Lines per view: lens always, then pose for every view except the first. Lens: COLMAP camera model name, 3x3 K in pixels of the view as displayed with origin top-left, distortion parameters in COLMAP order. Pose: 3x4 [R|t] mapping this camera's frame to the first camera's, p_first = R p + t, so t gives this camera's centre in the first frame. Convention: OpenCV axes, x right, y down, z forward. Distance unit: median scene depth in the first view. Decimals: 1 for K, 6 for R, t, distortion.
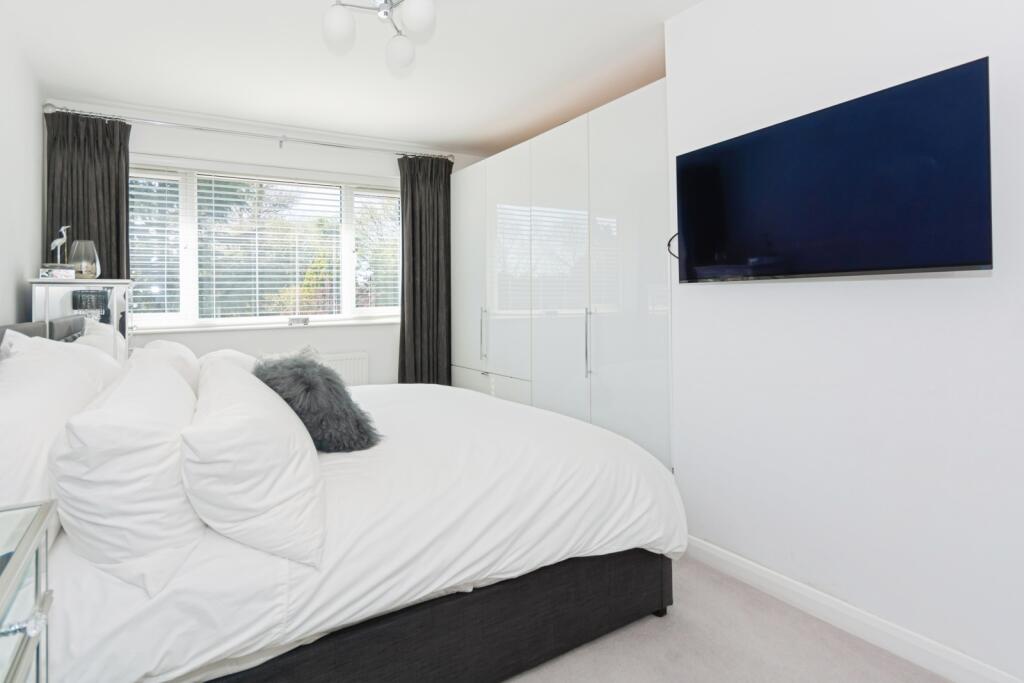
lens RADIAL K [[445.1, 0, 512.0], [0, 445.1, 341.5], [0, 0, 1]] dist [-0.014964, 0.000007]
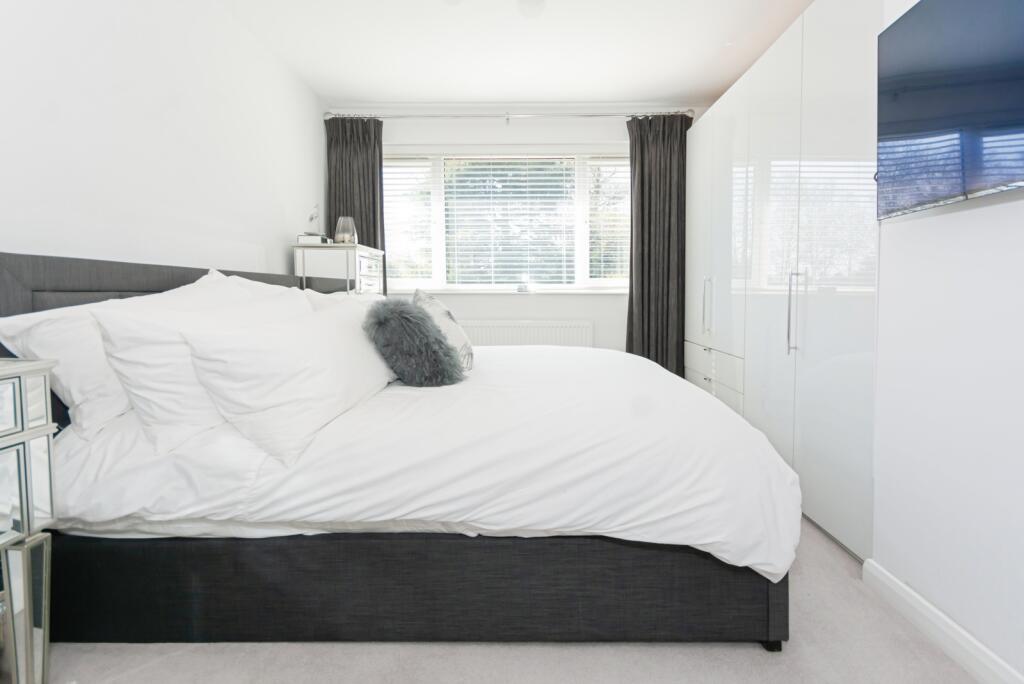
lens RADIAL K [[450.8, 0, 514.3], [0, 450.8, 336.8], [0, 0, 1]] dist [-0.012590, -0.000081]
pose [[0.887287, 0.064959, -0.456621, 0.256428], [-0.039220, 0.997073, 0.065634, 0.040073], [0.459548, -0.040328, 0.887237, 0.120443]]
